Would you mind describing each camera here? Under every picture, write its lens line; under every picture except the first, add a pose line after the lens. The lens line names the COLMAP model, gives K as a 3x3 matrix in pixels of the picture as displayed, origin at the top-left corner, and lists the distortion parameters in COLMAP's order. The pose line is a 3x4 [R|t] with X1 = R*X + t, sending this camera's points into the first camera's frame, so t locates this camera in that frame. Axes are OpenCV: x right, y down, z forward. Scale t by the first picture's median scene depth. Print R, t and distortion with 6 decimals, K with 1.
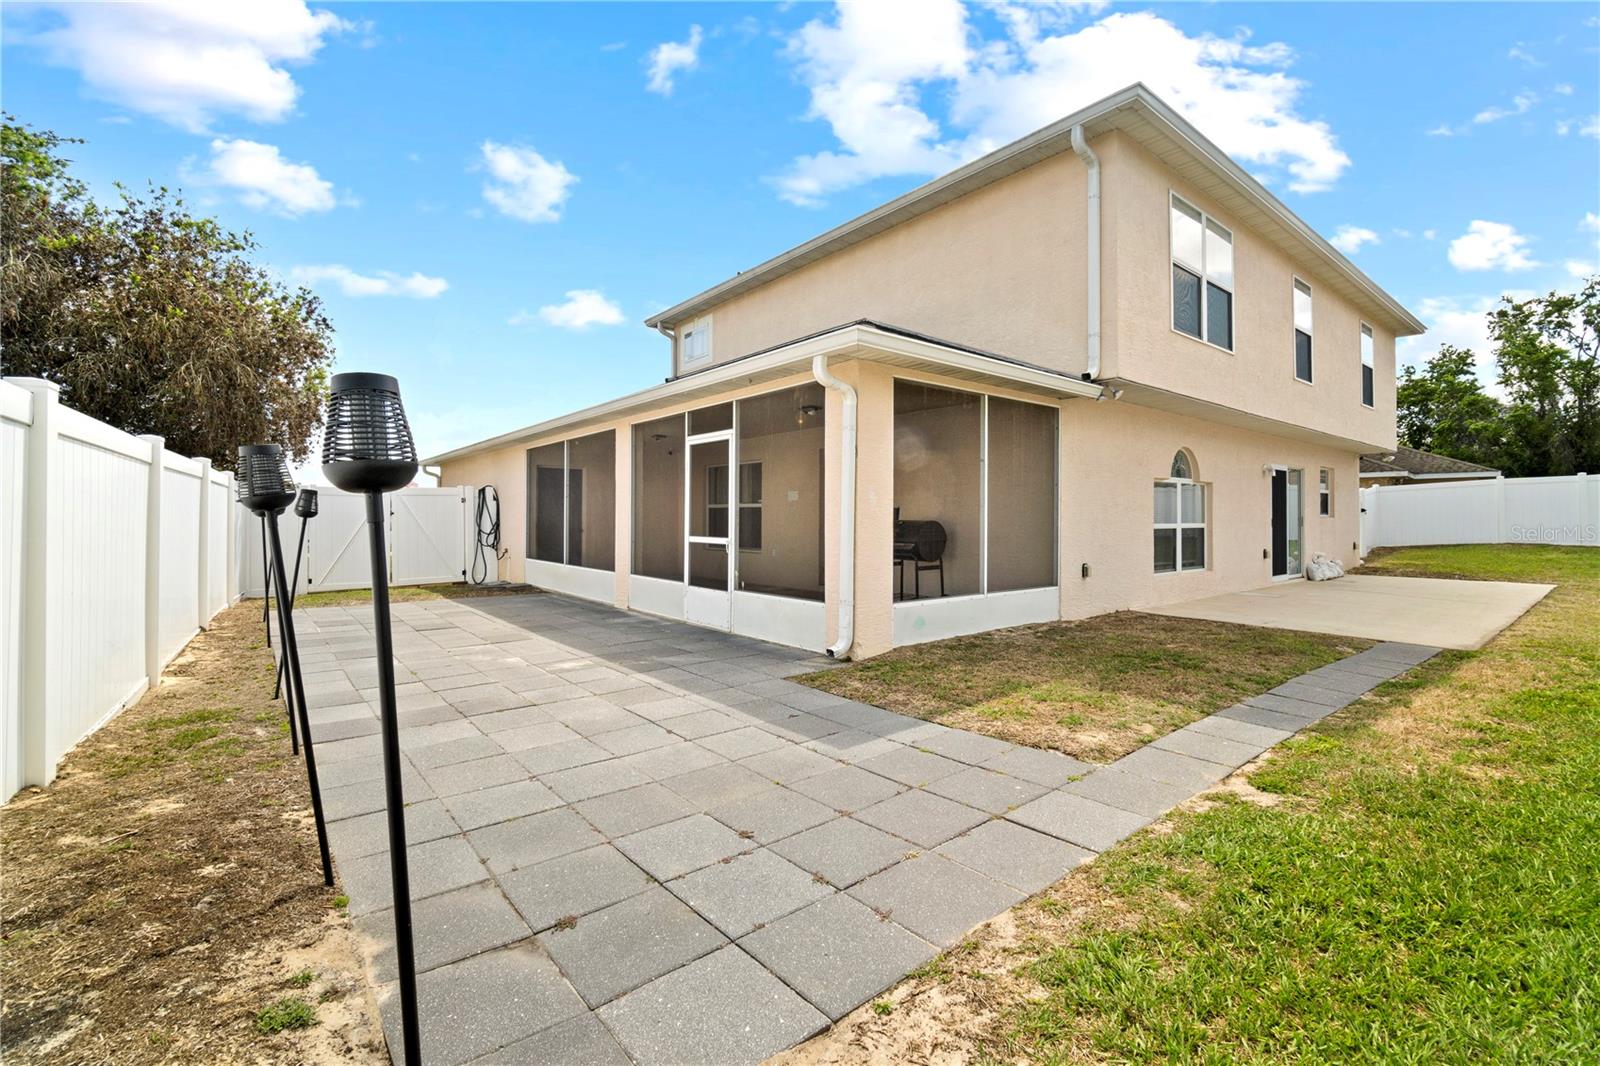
lens RADIAL K [[686.3, 0, 800.7], [0, 686.3, 500.6], [0, 0, 1]] dist [-0.002542, -0.000374]
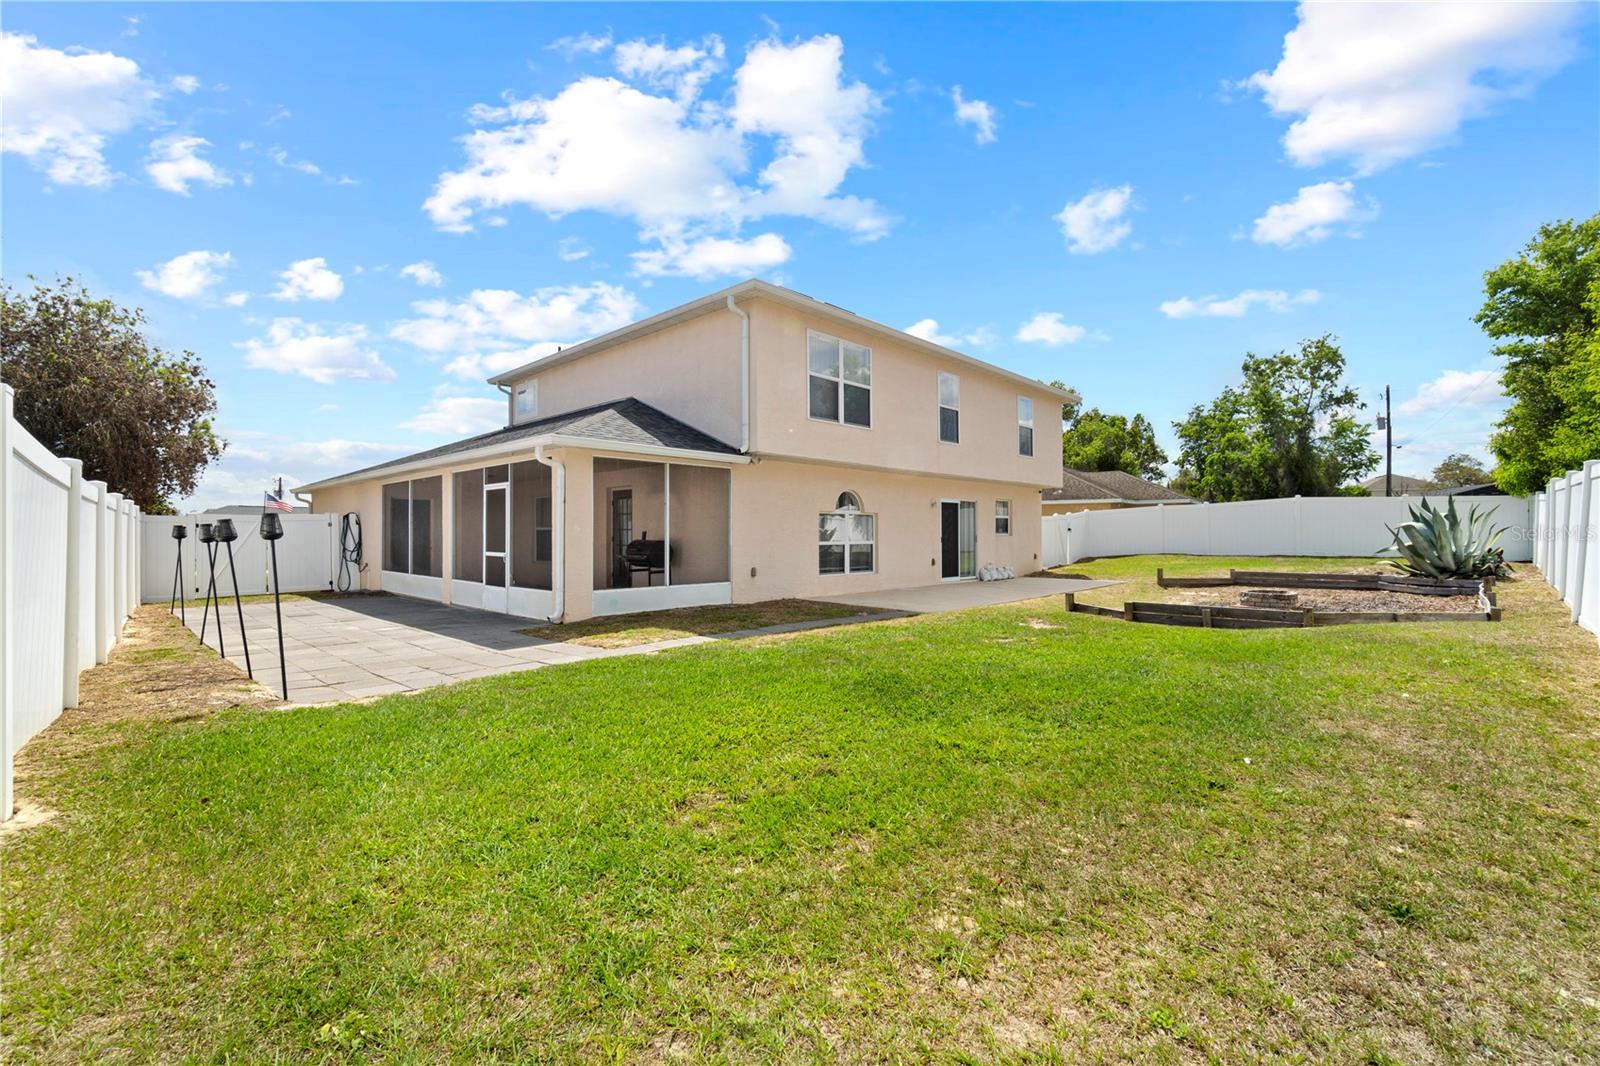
lens RADIAL K [[687.6, 0, 794.7], [0, 687.6, 522.6], [0, 0, 1]] dist [-0.002022, -0.000036]
pose [[0.992642, -0.001411, 0.121076, 0.257175], [0.000334, 0.999960, 0.008917, -0.019479], [-0.121084, -0.008811, 0.992603, -0.448201]]
